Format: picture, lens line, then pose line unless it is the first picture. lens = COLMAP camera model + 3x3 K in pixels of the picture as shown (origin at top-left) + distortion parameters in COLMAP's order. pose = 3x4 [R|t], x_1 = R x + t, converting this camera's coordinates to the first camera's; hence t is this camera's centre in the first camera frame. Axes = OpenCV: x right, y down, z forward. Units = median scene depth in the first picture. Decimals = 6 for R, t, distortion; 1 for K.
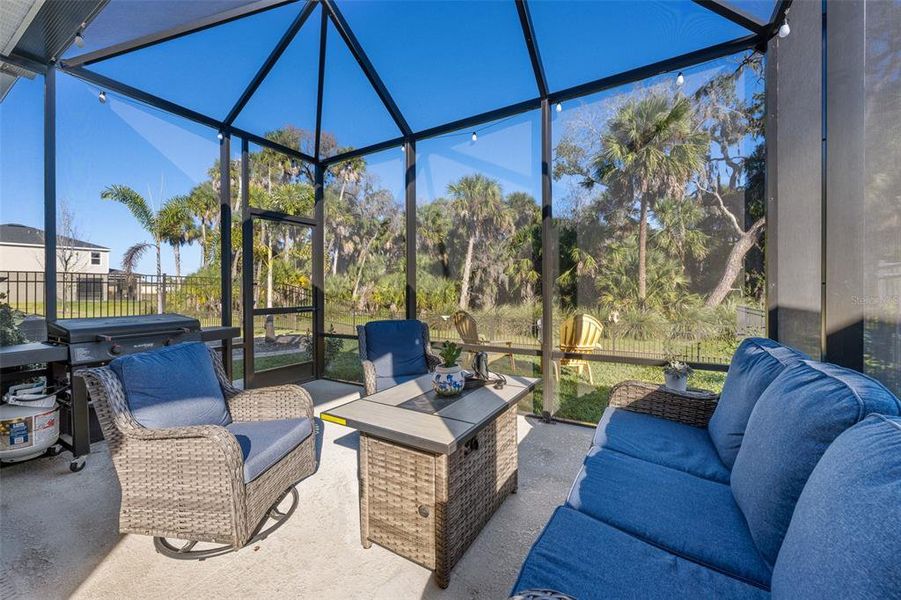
lens RADIAL K [[362.8, 0, 438.8], [0, 362.8, 291.7], [0, 0, 1]] dist [0.000126, -0.000052]
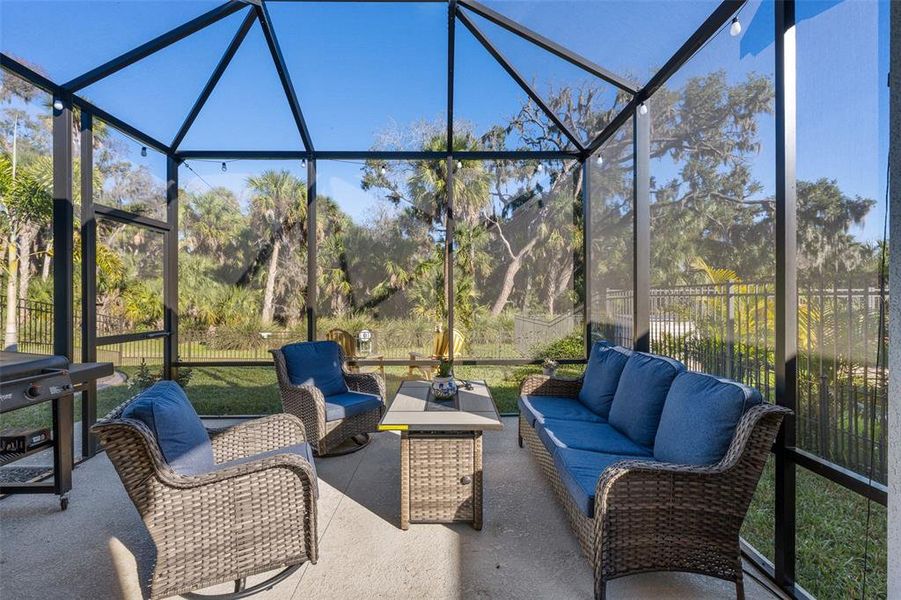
lens RADIAL K [[387.9, 0, 450.3], [0, 387.9, 298.0], [0, 0, 1]] dist [-0.000582, 0.000062]
pose [[0.842206, 0.005335, 0.539129, -0.075105], [-0.000644, 0.999960, -0.008889, -0.006655], [-0.539155, 0.007139, 0.842176, -0.018715]]
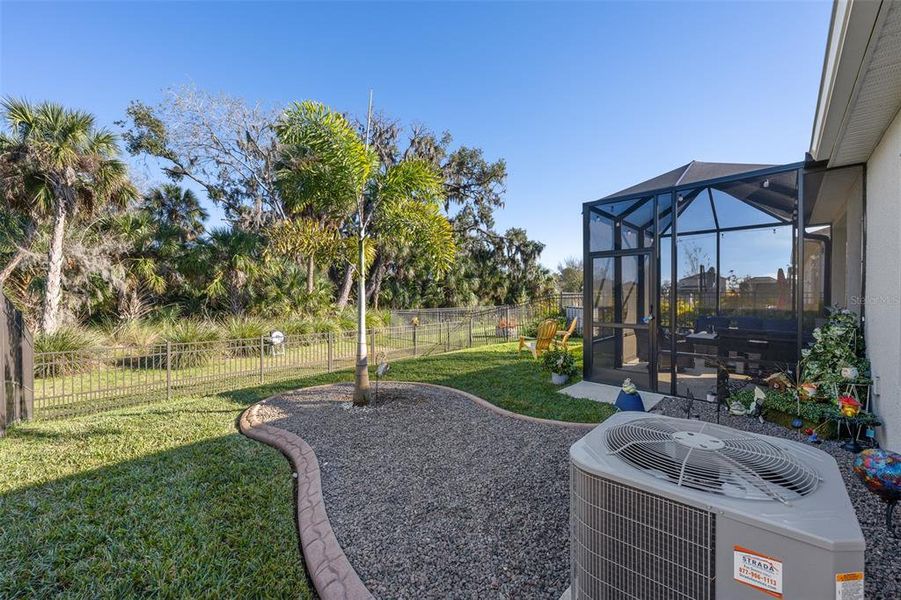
lens RADIAL K [[356.8, 0, 449.2], [0, 356.8, 298.2], [0, 0, 1]] dist [0.002243, 0.000230]
pose [[0.199100, -0.005671, 0.979963, -0.427323], [0.004259, 0.999979, 0.004922, -0.014823], [-0.979970, 0.003194, 0.199120, 0.331986]]
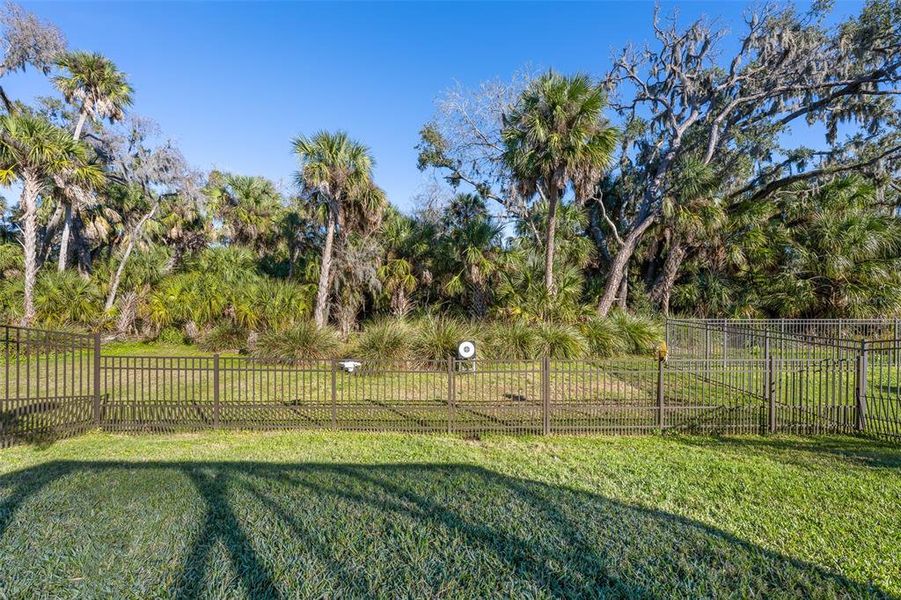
lens RADIAL K [[362.7, 0, 447.9], [0, 362.7, 297.5], [0, 0, 1]] dist [-0.001655, -0.000244]
pose [[0.869043, -0.001747, 0.494733, -0.072233], [0.000154, 0.999995, 0.003260, -0.013631], [-0.494736, -0.002757, 0.869039, 0.352451]]
